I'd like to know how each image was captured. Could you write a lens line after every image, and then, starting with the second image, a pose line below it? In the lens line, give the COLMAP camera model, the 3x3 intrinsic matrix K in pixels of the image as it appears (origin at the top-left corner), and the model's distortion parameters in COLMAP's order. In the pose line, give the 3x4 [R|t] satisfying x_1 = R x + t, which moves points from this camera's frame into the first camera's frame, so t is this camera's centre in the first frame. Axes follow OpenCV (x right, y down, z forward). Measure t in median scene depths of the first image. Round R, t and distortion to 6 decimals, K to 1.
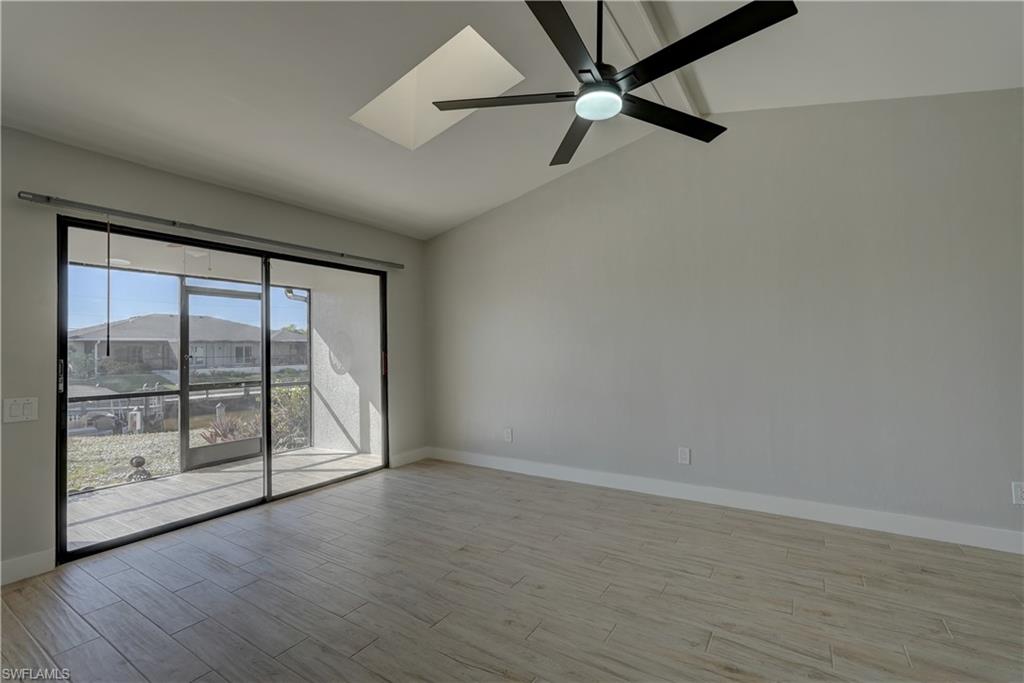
lens RADIAL K [[452.8, 0, 512.0], [0, 452.8, 341.5], [0, 0, 1]] dist [-0.012922, 0.008230]
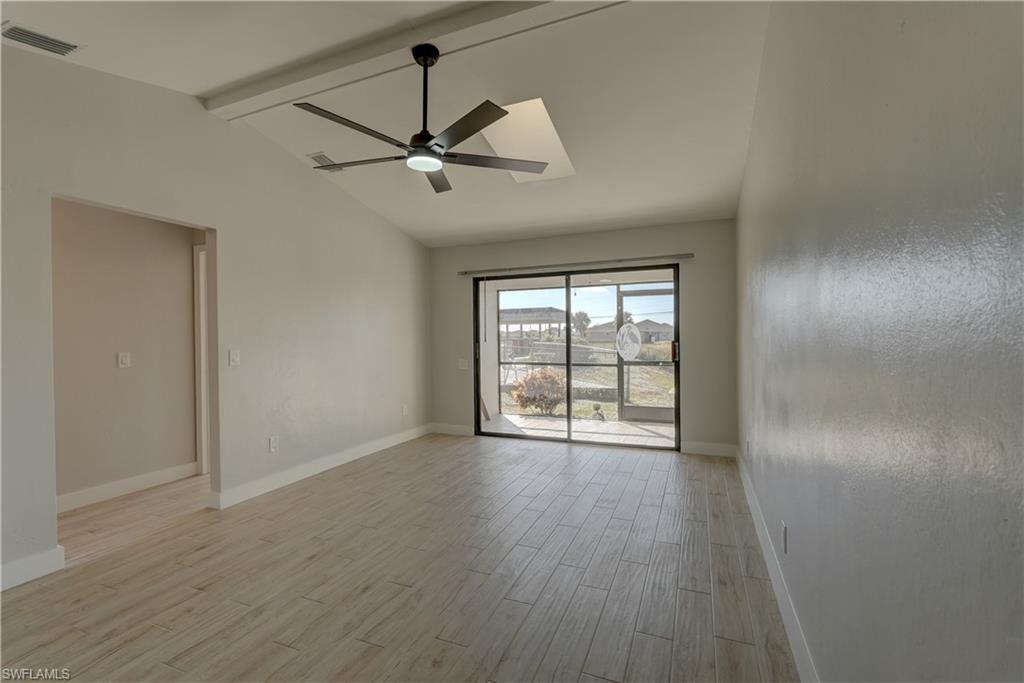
lens RADIAL K [[452.8, 0, 512.0], [0, 452.8, 341.5], [0, 0, 1]] dist [-0.012922, 0.008230]
pose [[0.181653, 0.022895, -0.983096, 0.834752], [0.026195, 0.999262, 0.028112, -0.018371], [0.983014, -0.030858, 0.180919, 0.536361]]
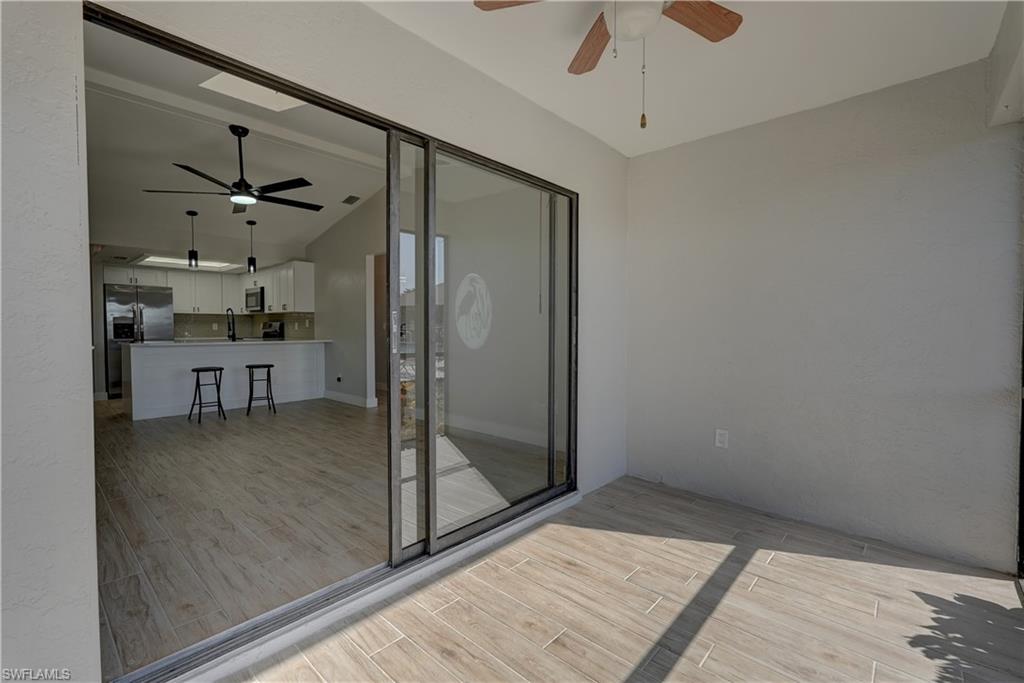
lens RADIAL K [[449.6, 0, 512.0], [0, 449.6, 341.5], [0, 0, 1]] dist [-0.007422, 0.000165]
pose [[-0.986734, 0.010631, 0.162000, -0.731098], [0.012599, 0.999859, 0.011126, 0.063371], [-0.161858, 0.013020, -0.986728, 1.530995]]
